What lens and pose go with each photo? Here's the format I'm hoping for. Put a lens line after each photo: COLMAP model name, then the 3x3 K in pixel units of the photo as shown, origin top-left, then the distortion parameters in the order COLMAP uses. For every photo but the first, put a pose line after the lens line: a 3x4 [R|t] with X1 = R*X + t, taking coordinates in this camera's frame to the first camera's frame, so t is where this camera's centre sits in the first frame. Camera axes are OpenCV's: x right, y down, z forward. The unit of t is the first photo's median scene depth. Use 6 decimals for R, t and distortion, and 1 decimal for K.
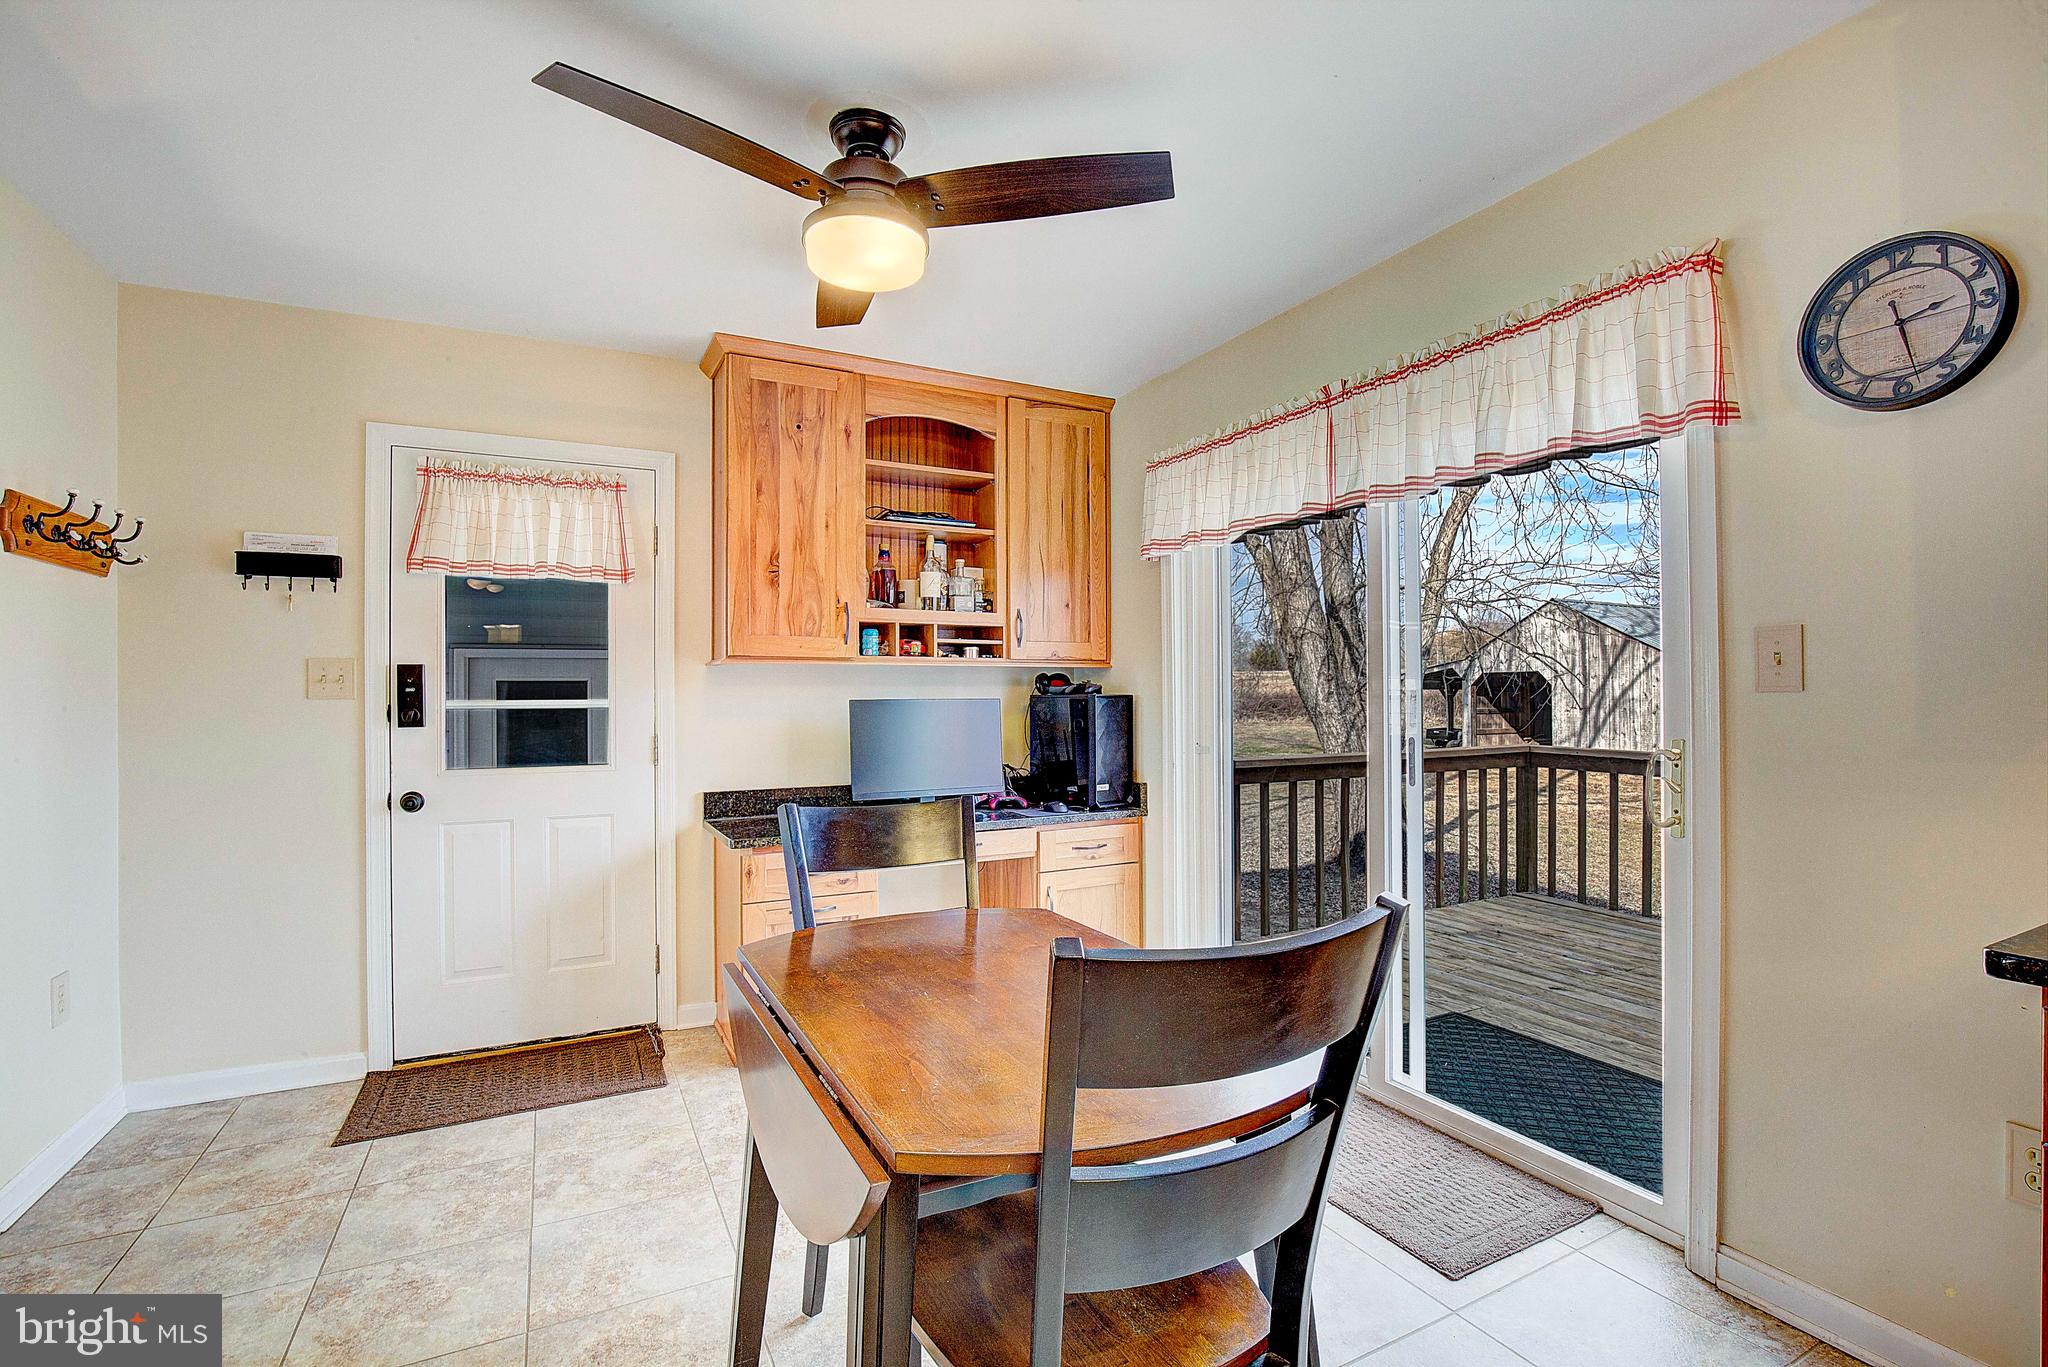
lens RADIAL K [[951.5, 0, 1037.4], [0, 951.5, 683.5], [0, 0, 1]] dist [-0.025039, -0.000214]
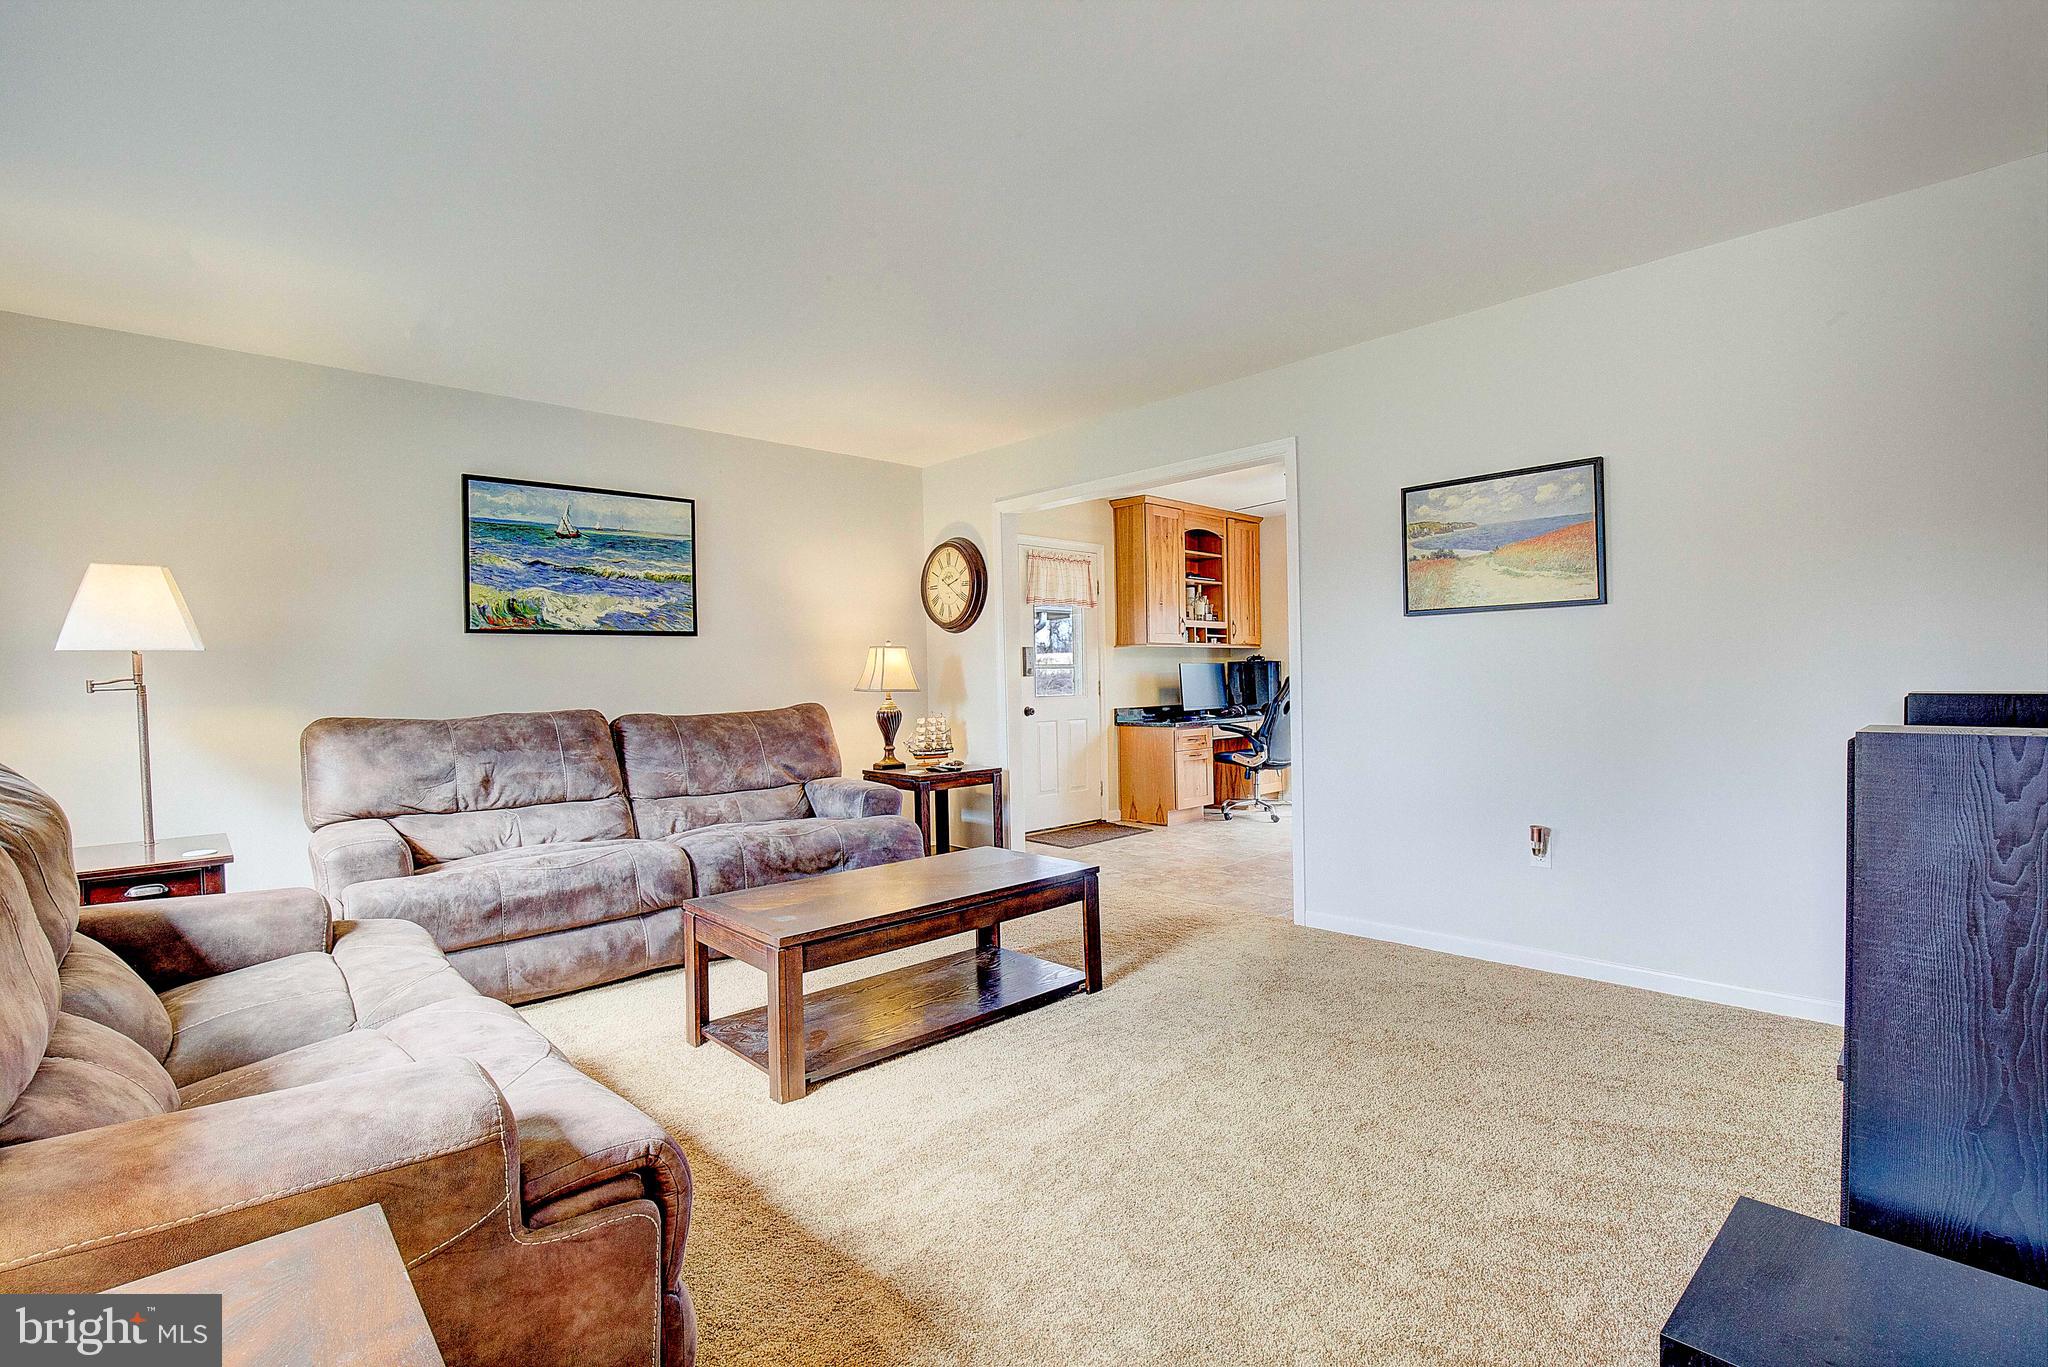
lens RADIAL K [[951.5, 0, 1037.4], [0, 951.5, 683.5], [0, 0, 1]] dist [-0.025039, -0.000214]
pose [[0.957270, -0.014976, 0.288809, -1.075647], [0.011694, 0.999846, 0.013084, 0.029659], [-0.288961, -0.009148, 0.957297, -0.905557]]
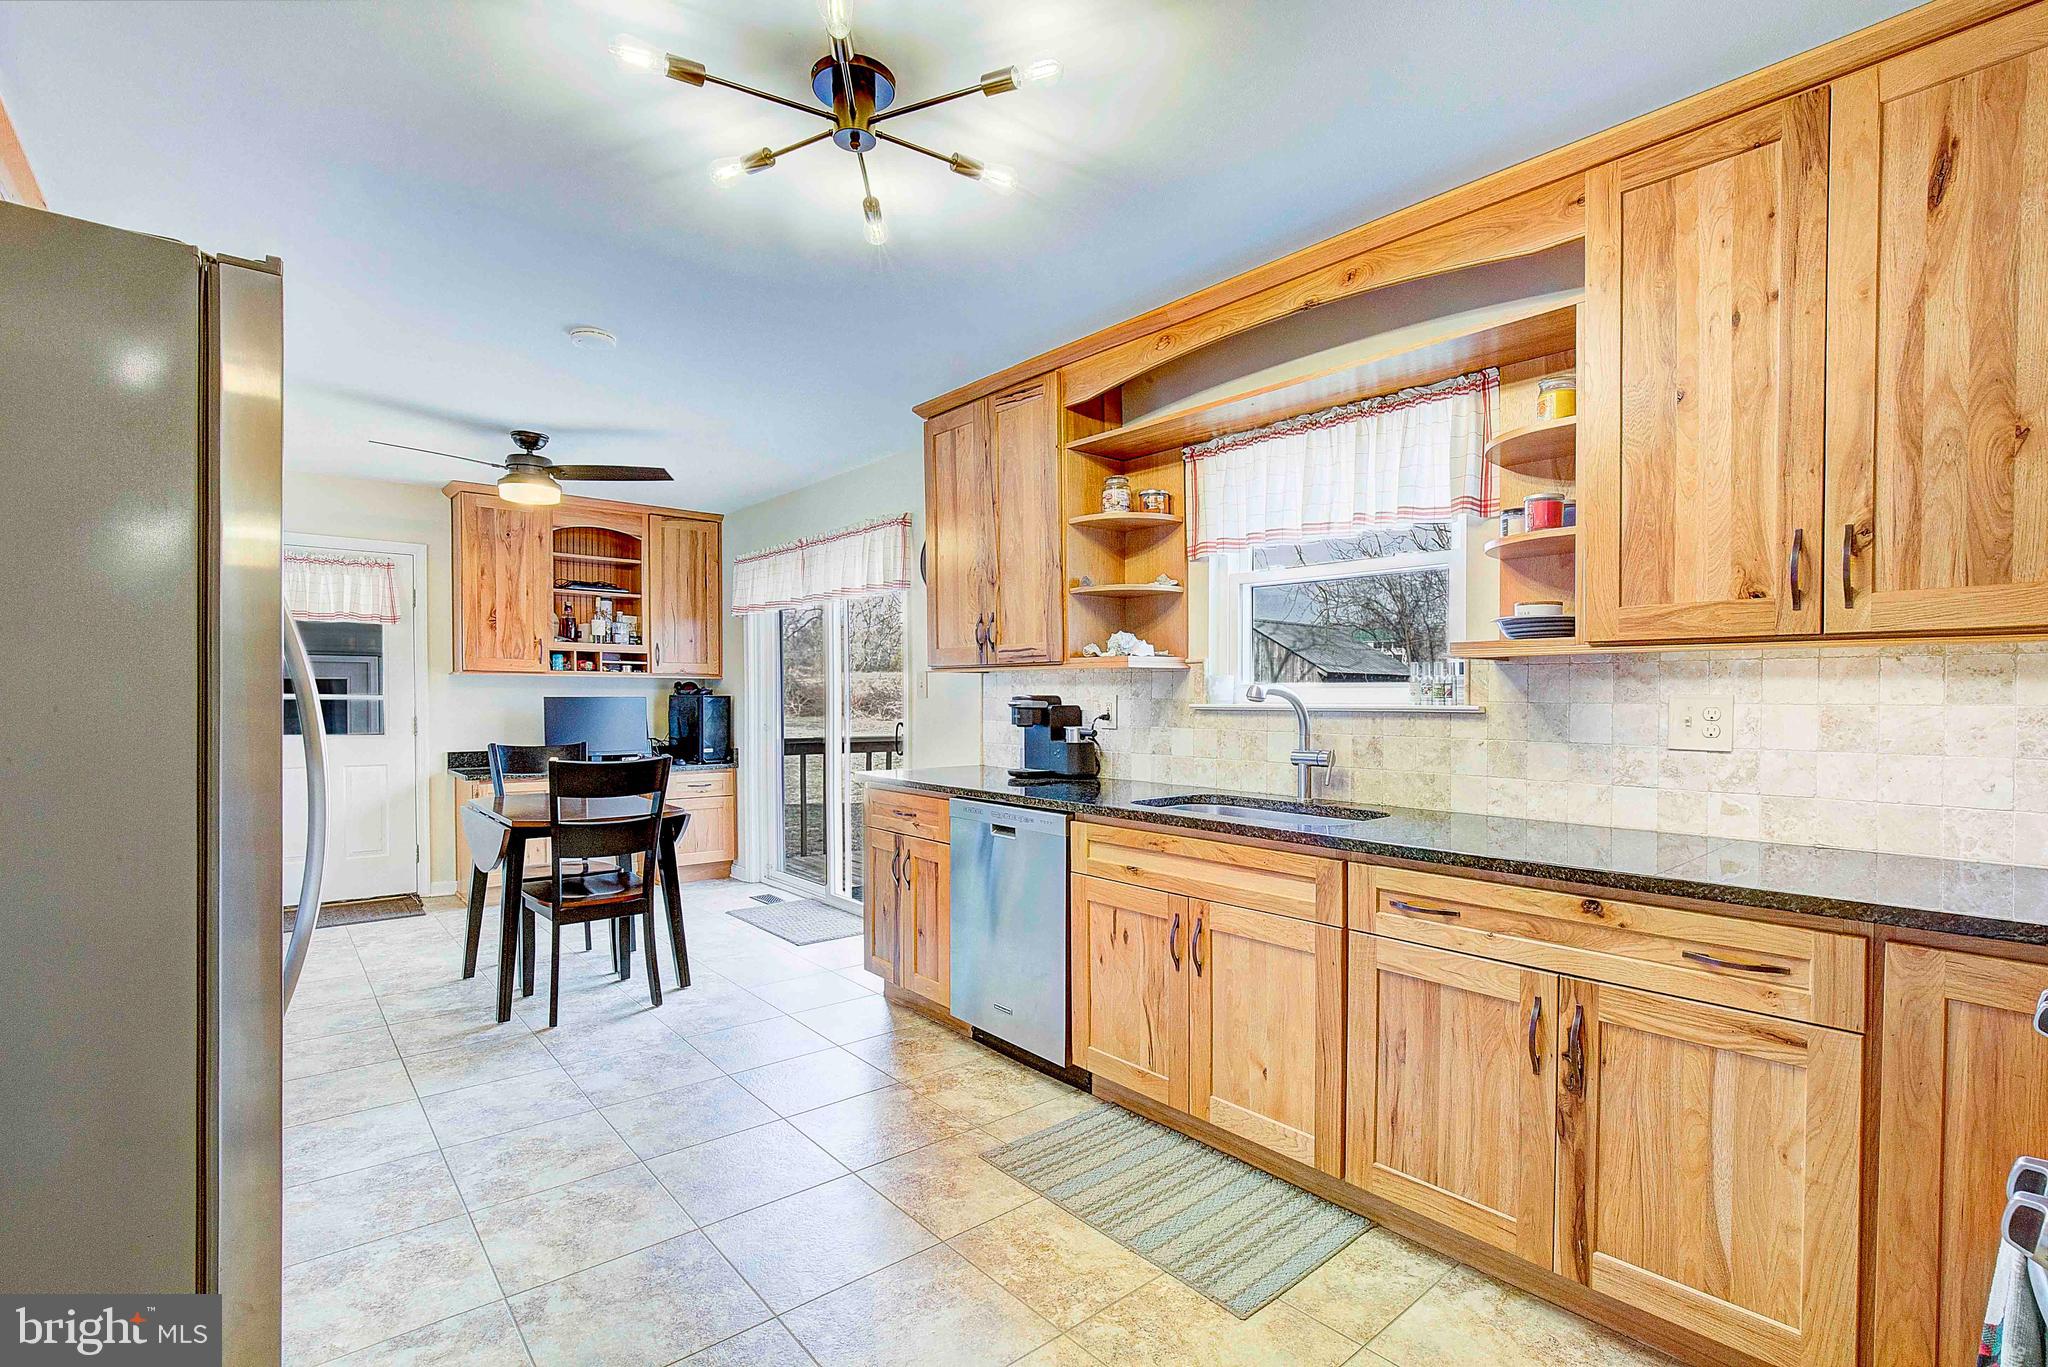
lens RADIAL K [[928.5, 0, 1030.4], [0, 928.5, 716.7], [0, 0, 1]] dist [-0.024218, -0.000364]
pose [[0.972863, 0.006134, 0.231301, 0.252054], [-0.014508, 0.999299, 0.034521, -0.015955], [-0.230927, -0.036940, 0.972270, -0.751087]]
